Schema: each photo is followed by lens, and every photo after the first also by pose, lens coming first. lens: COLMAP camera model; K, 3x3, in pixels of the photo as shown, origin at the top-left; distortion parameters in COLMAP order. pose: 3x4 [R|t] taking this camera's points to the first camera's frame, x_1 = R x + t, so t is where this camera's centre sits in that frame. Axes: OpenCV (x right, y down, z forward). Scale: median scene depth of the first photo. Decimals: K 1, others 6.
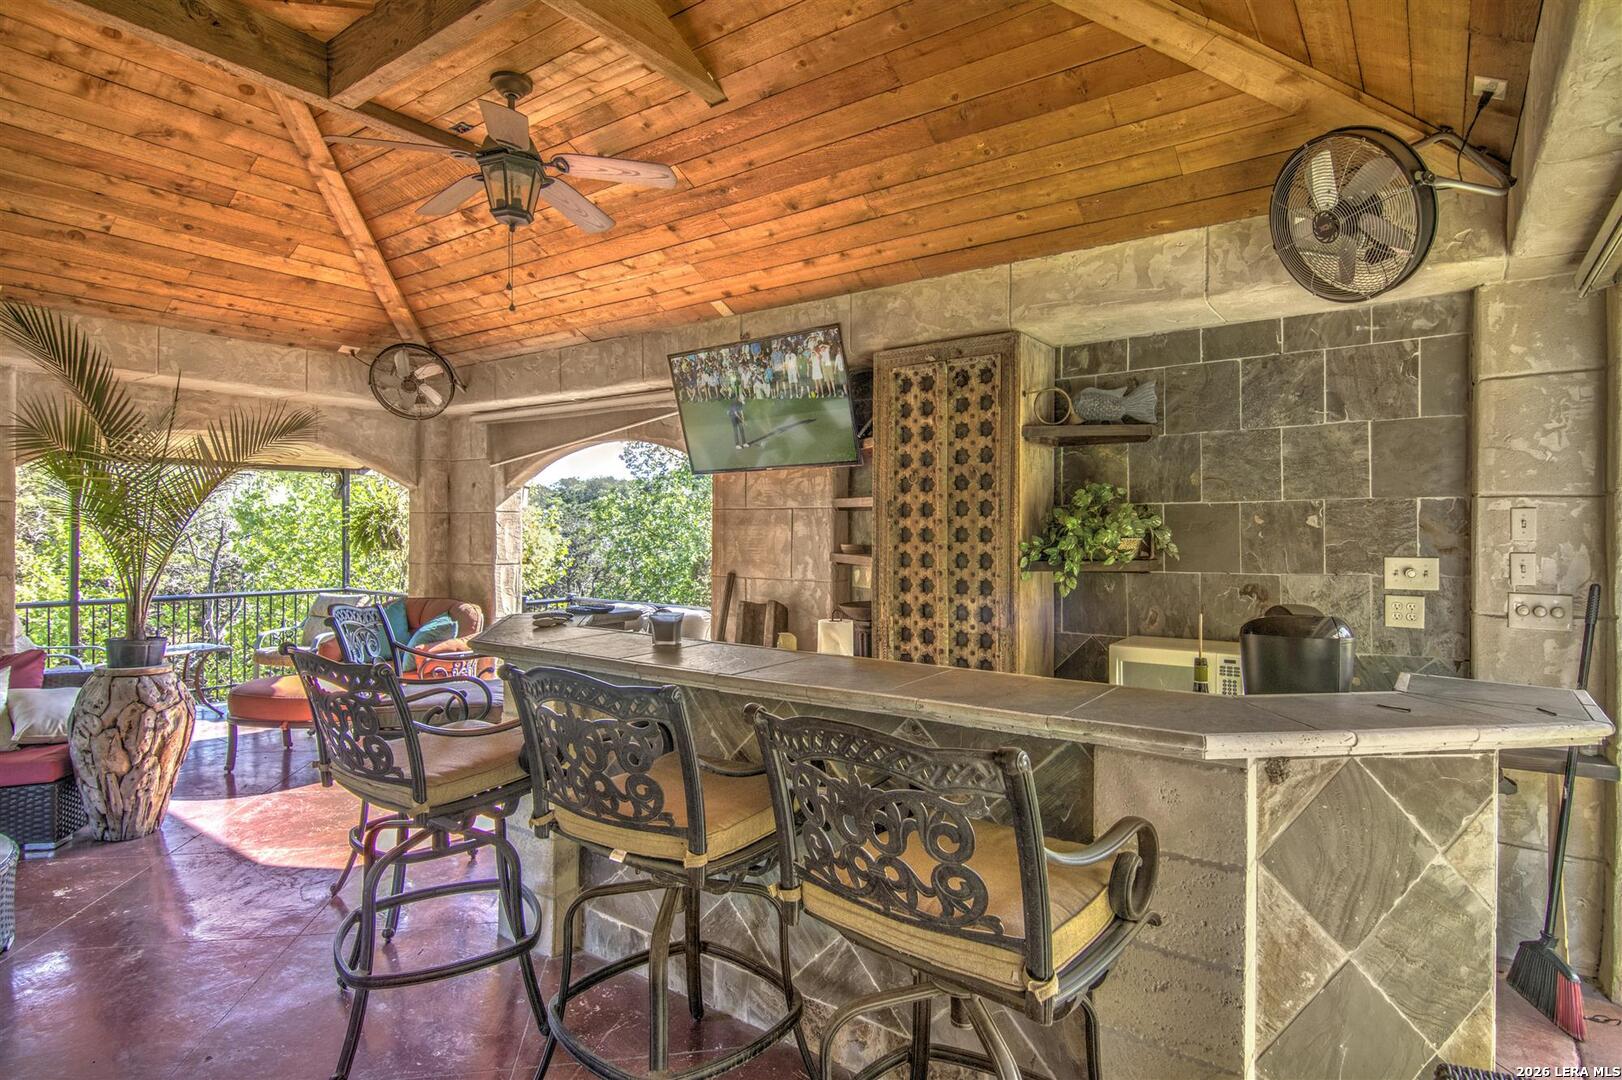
lens RADIAL K [[849.5, 0, 816.8], [0, 849.5, 526.7], [0, 0, 1]] dist [-0.003175, -0.001139]
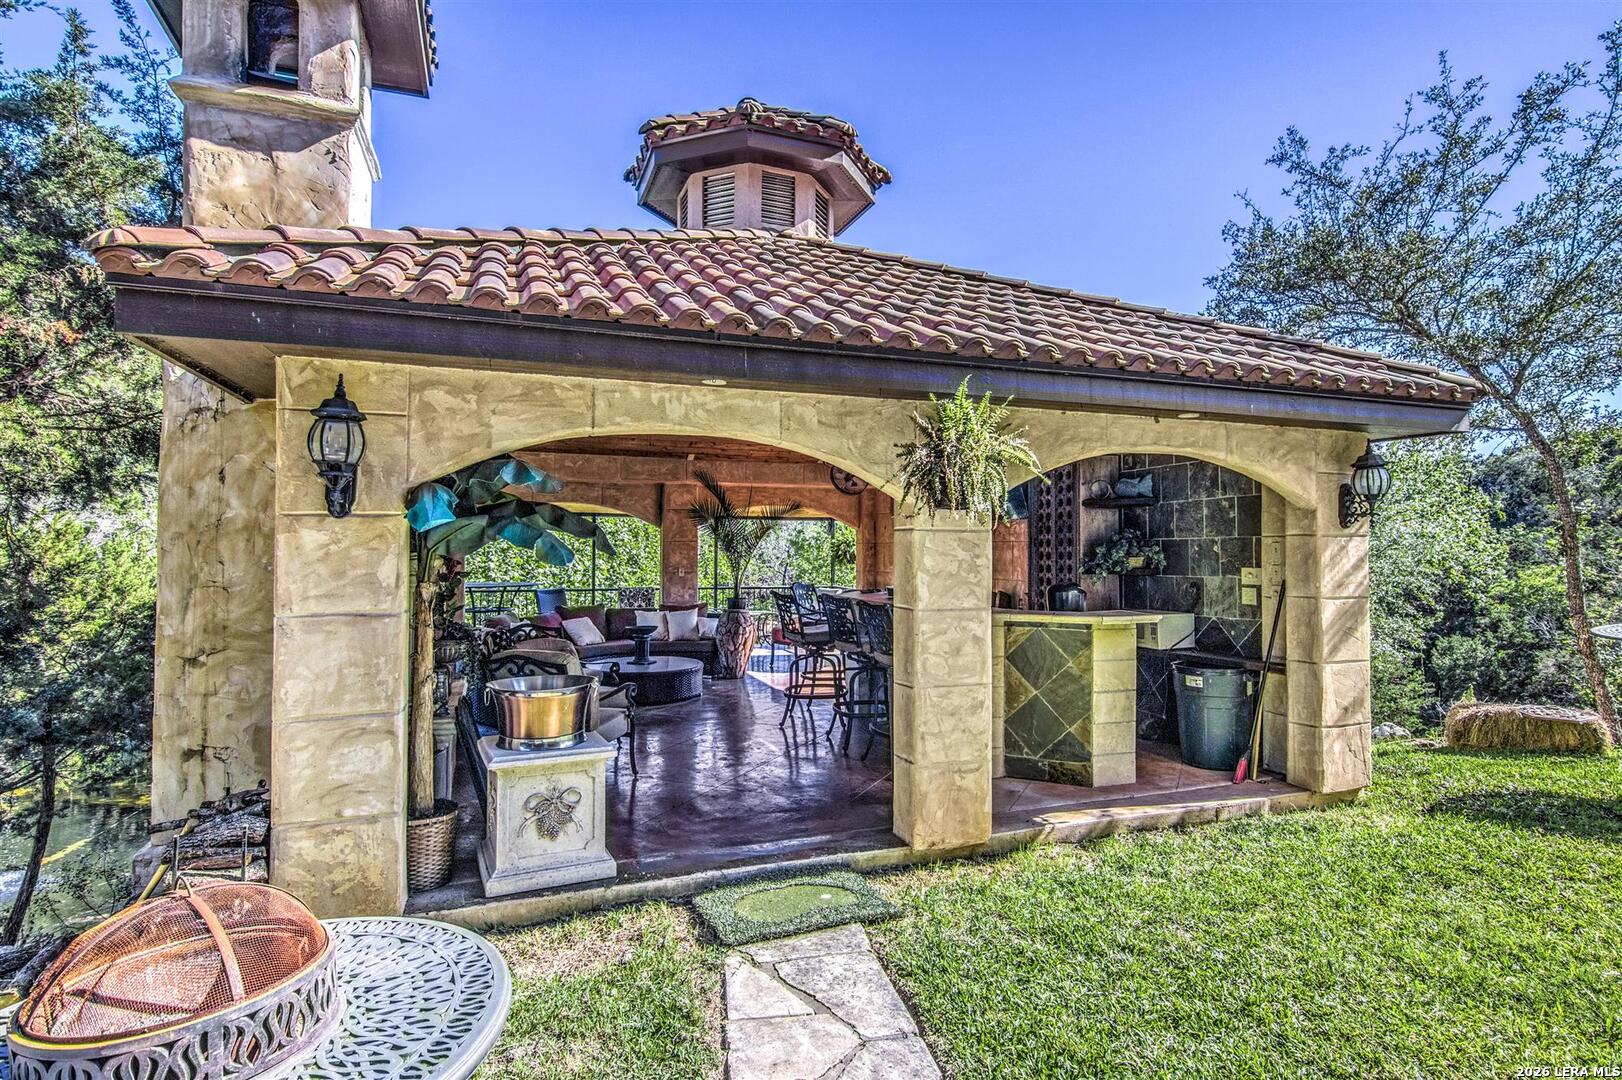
lens RADIAL K [[849.5, 0, 812.7], [0, 849.5, 543.2], [0, 0, 1]] dist [-0.003175, -0.001139]
pose [[0.824294, -0.004826, -0.566142, 0.779331], [0.000660, 0.999971, -0.007564, -0.004134], [0.566162, 0.005862, 0.824273, -0.912698]]
